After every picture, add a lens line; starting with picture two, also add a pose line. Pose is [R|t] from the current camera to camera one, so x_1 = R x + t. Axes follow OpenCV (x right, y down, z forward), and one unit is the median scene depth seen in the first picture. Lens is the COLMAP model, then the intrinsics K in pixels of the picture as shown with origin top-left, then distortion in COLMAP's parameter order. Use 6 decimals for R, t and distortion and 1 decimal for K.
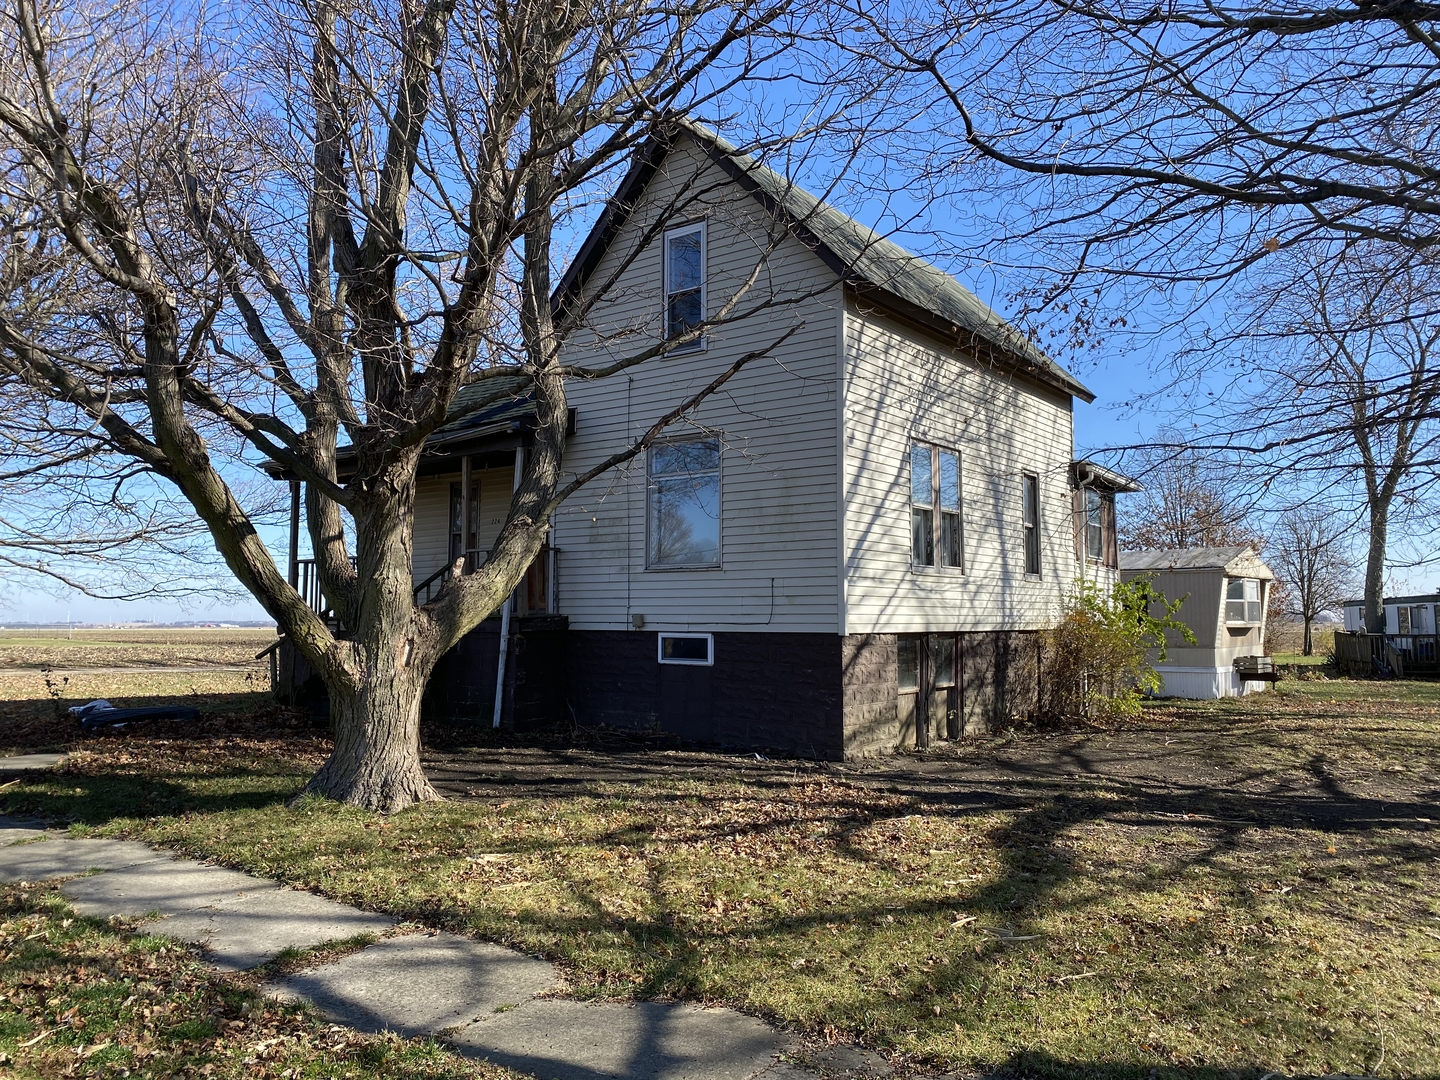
lens RADIAL K [[1093.4, 0, 719.1], [0, 1093.4, 541.2], [0, 0, 1]] dist [-0.000353, -0.001331]
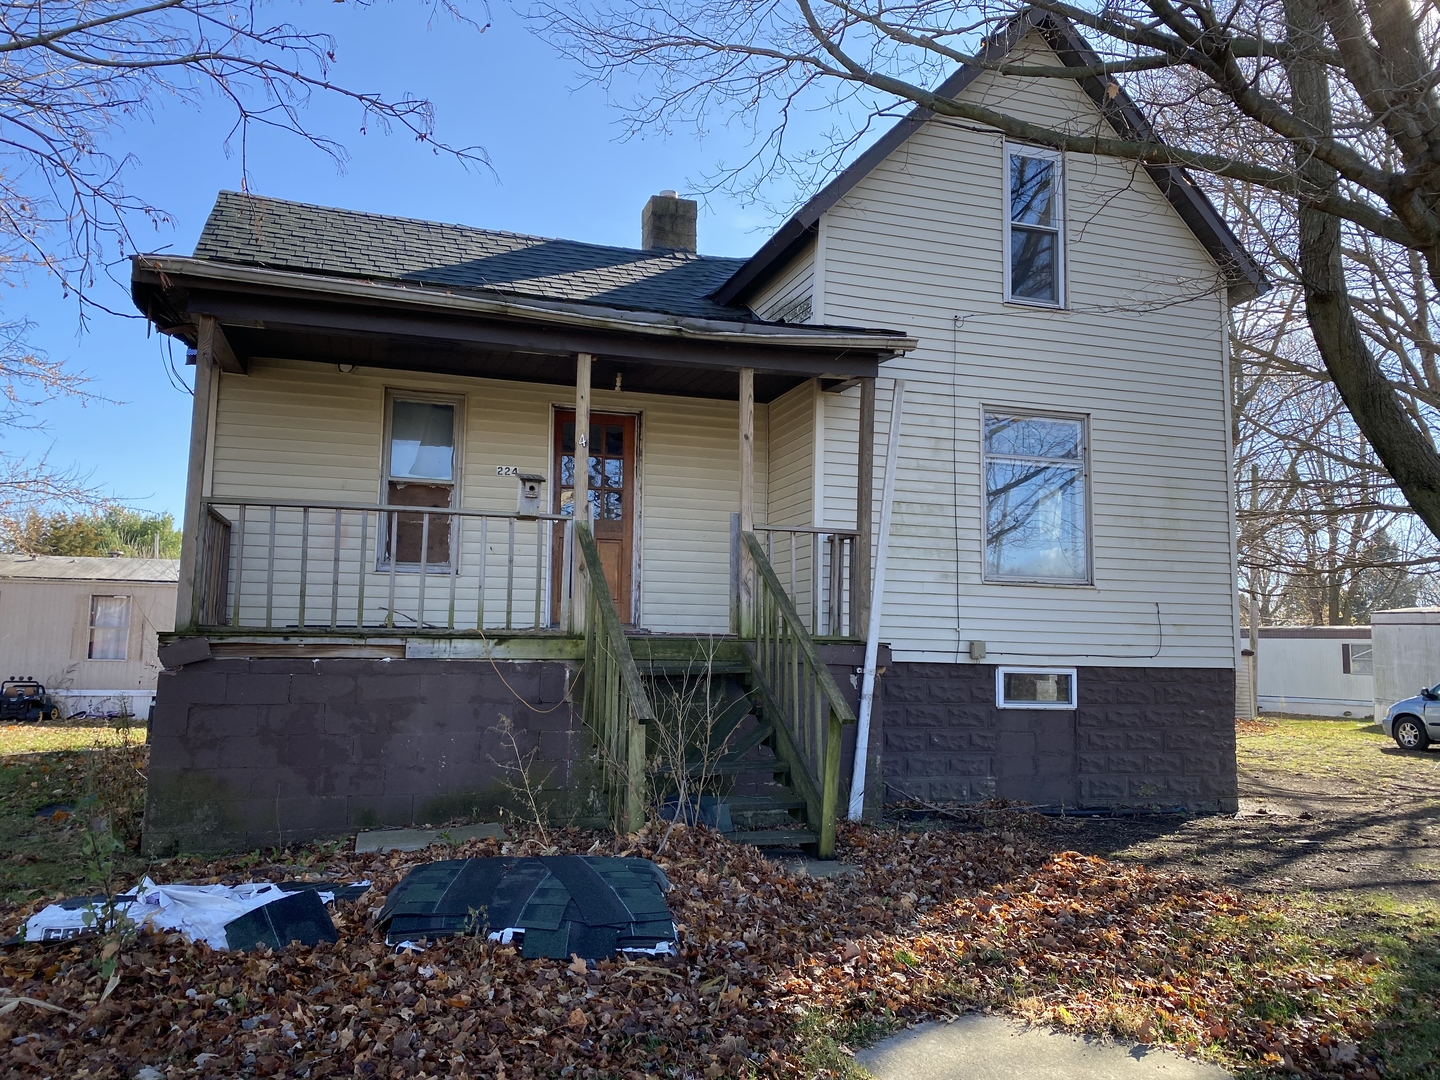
lens RADIAL K [[1093.4, 0, 718.5], [0, 1093.4, 533.9], [0, 0, 1]] dist [-0.000353, -0.001331]
pose [[0.597800, 0.085736, 0.797047, -0.767444], [-0.081463, 0.995614, -0.045997, 0.043537], [-0.797495, -0.037433, 0.602163, 0.704569]]
